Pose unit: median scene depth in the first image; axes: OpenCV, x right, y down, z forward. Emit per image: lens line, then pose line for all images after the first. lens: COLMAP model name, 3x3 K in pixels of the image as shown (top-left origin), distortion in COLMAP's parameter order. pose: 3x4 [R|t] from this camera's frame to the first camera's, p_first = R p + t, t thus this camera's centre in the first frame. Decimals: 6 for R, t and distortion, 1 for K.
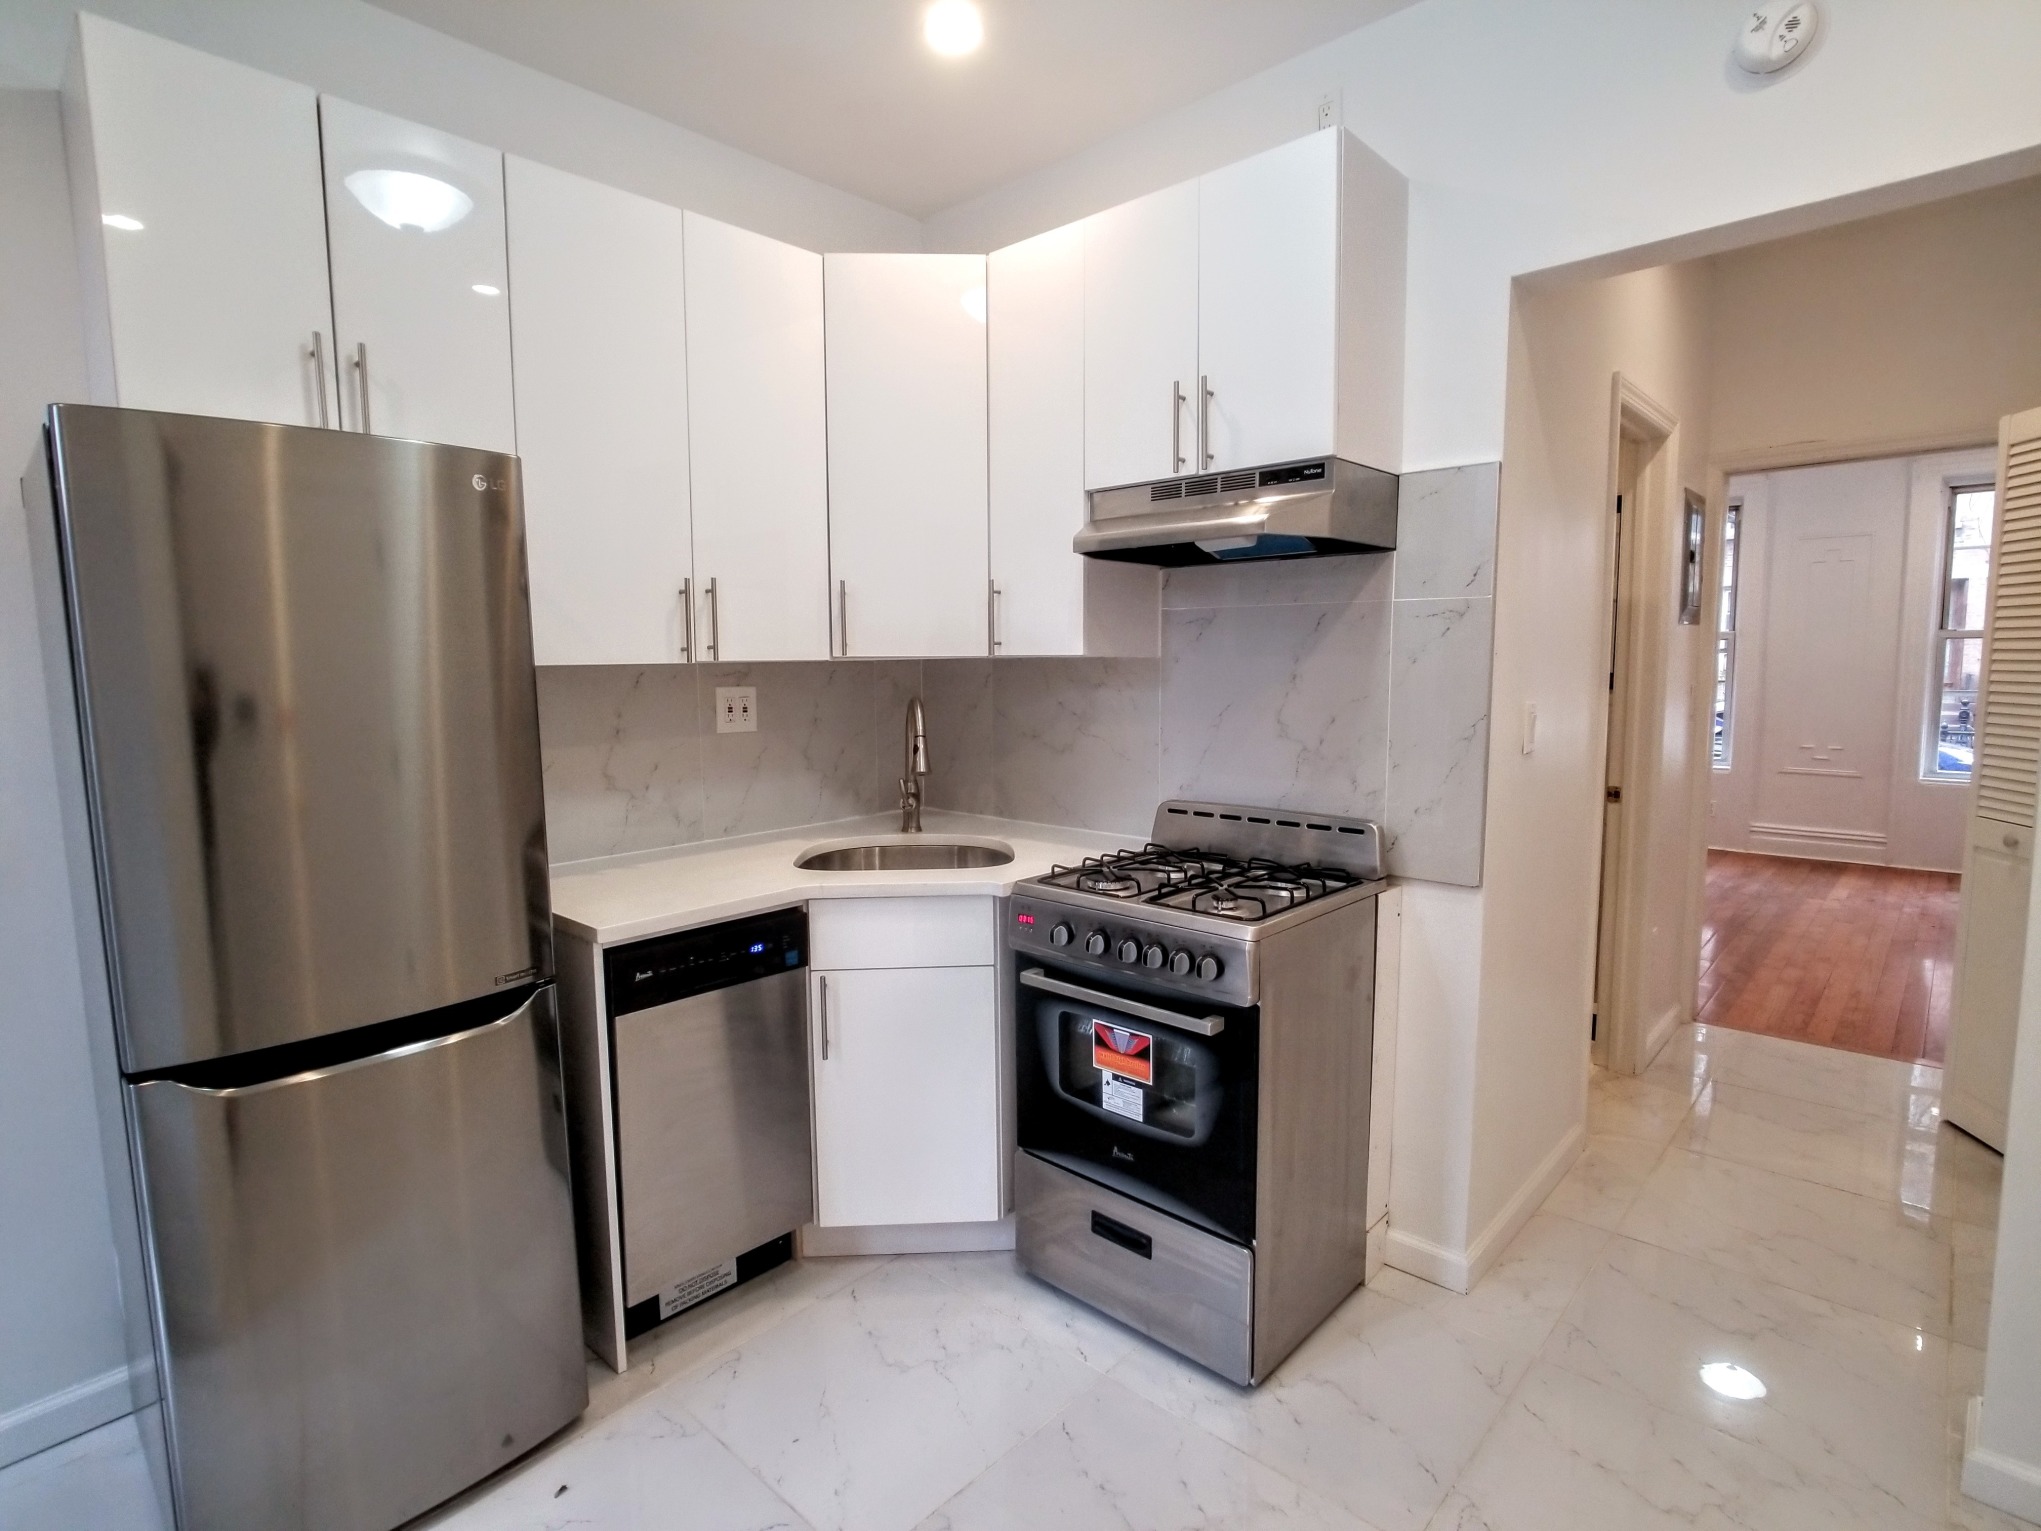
lens RADIAL K [[998.0, 0, 1020.5], [0, 998.0, 765.5], [0, 0, 1]] dist [-0.013889, 0.000162]
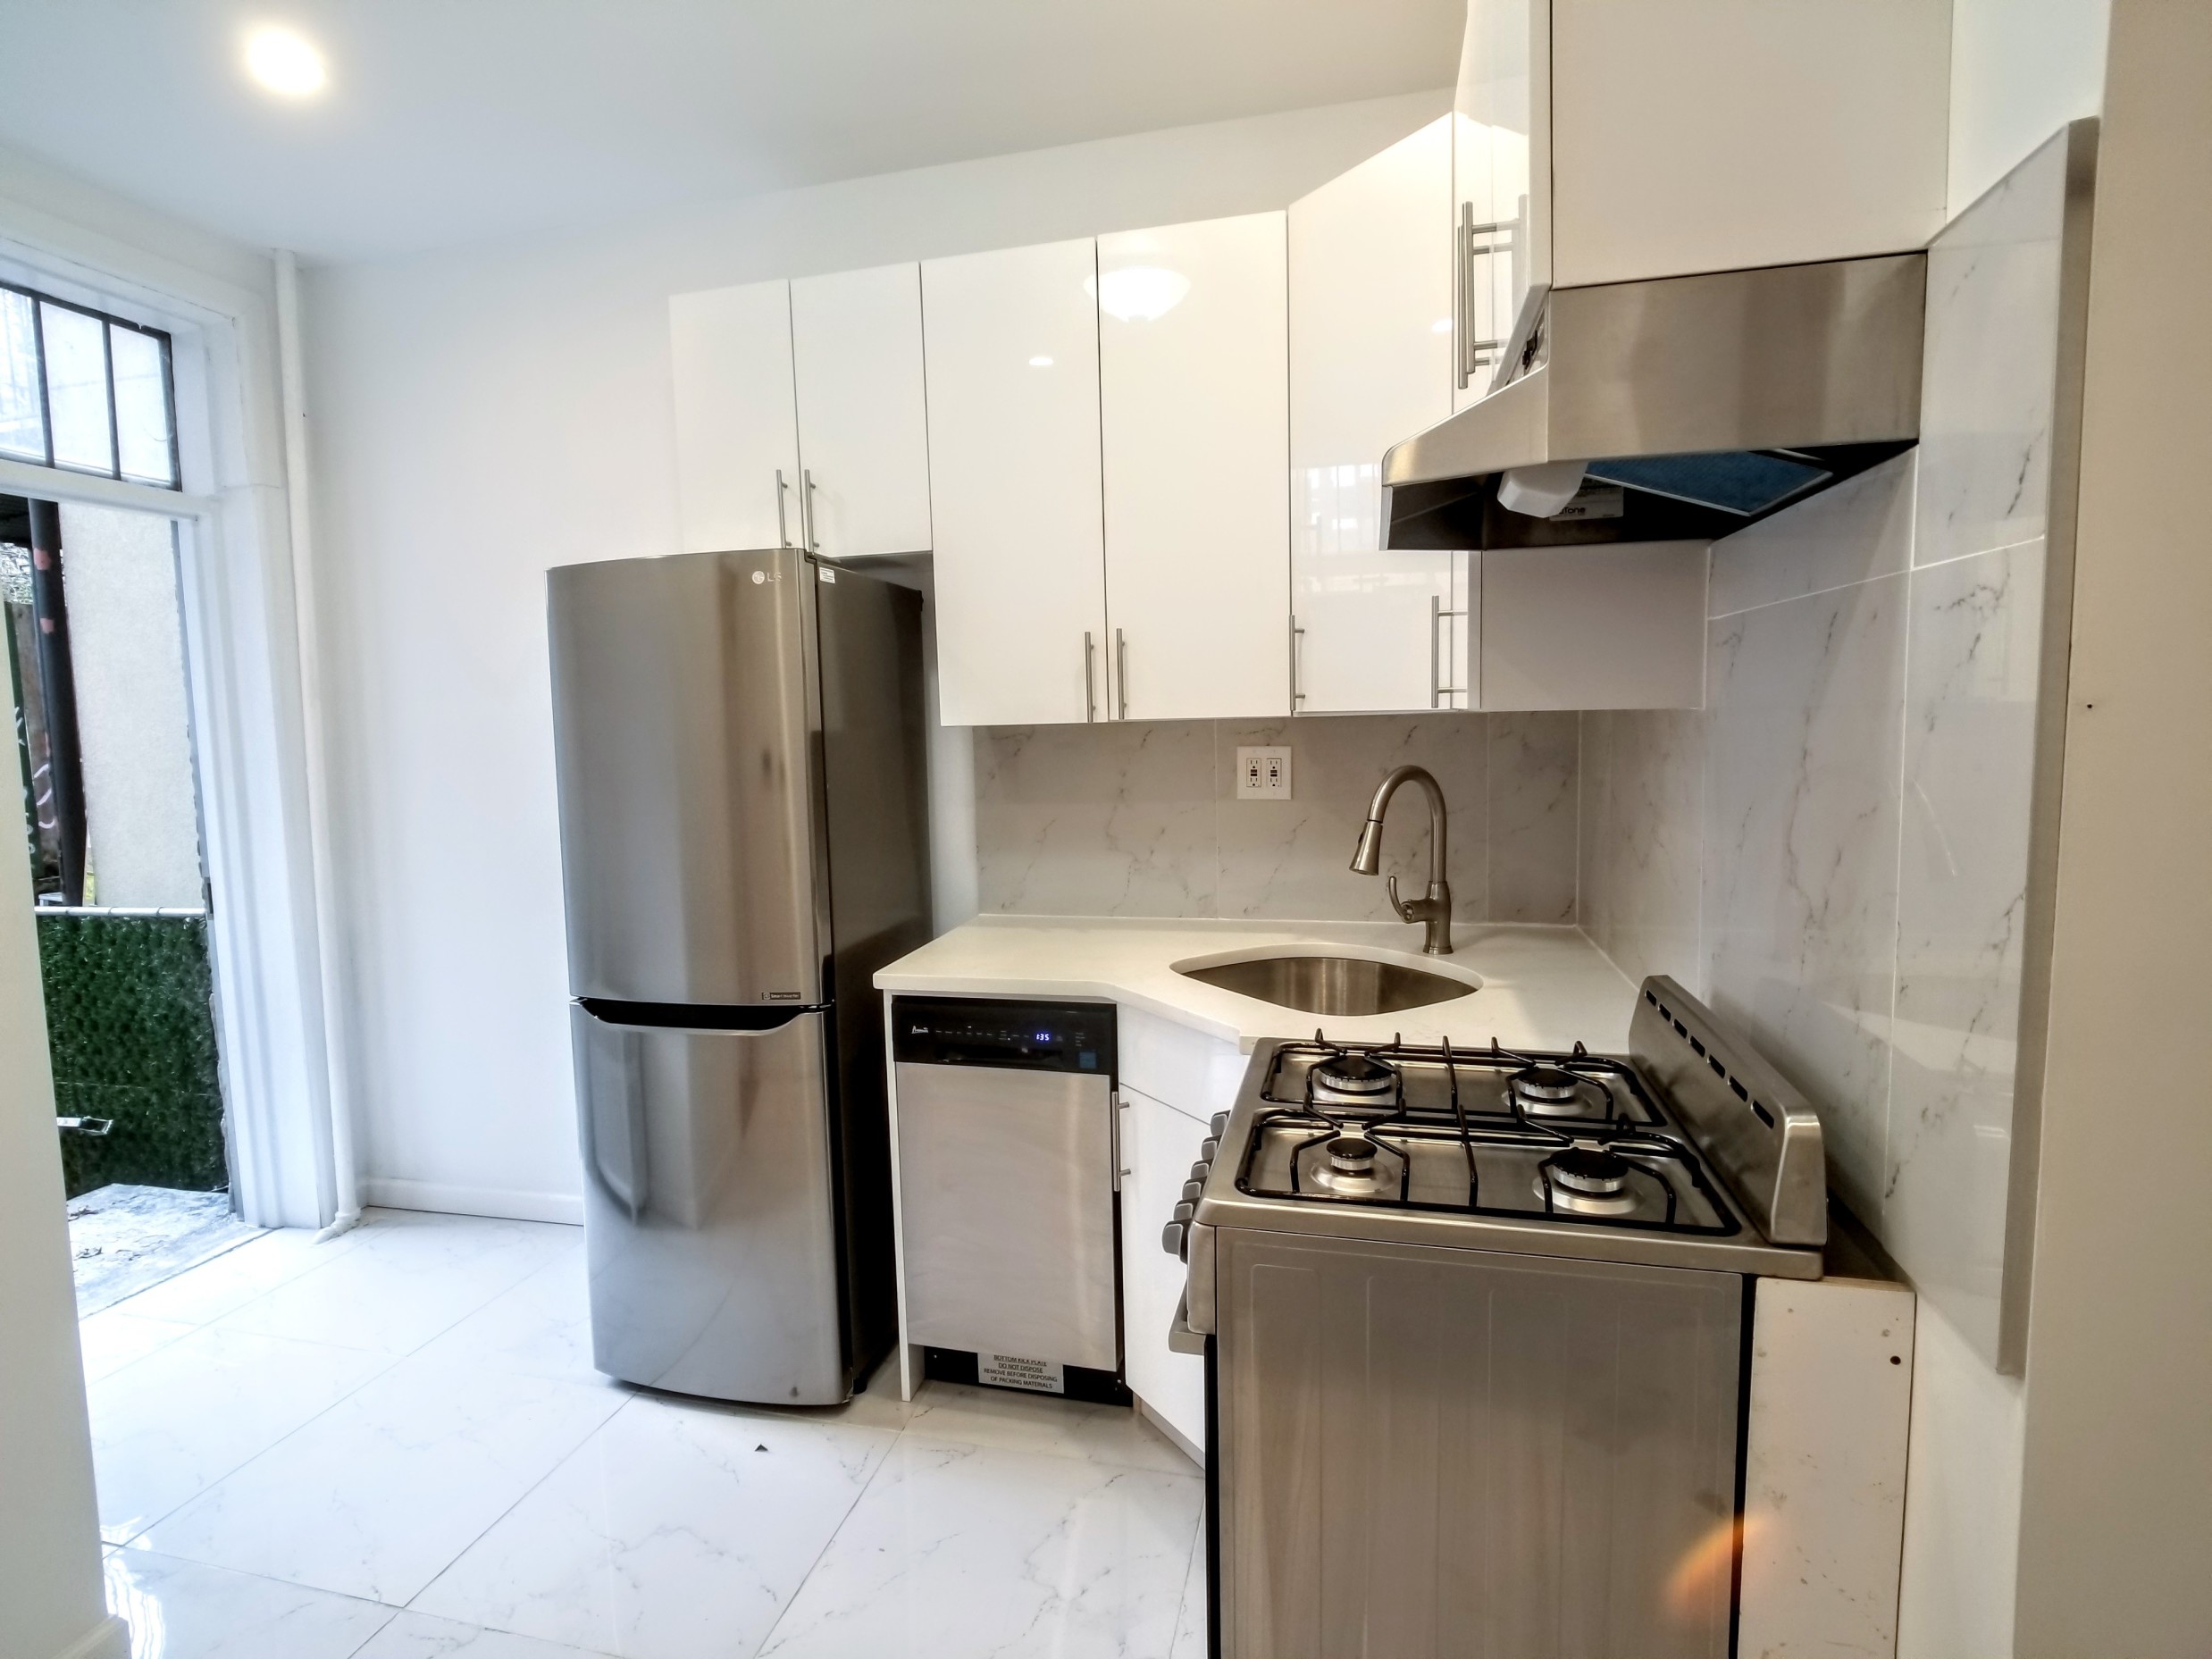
lens RADIAL K [[1124.2, 0, 1102.8], [0, 1124.2, 812.9], [0, 0, 1]] dist [-0.001967, -0.000782]
pose [[0.490538, 0.071437, -0.868487, 0.605520], [-0.072053, 0.996546, 0.041273, -0.064046], [0.868436, 0.042331, 0.493991, 0.497438]]
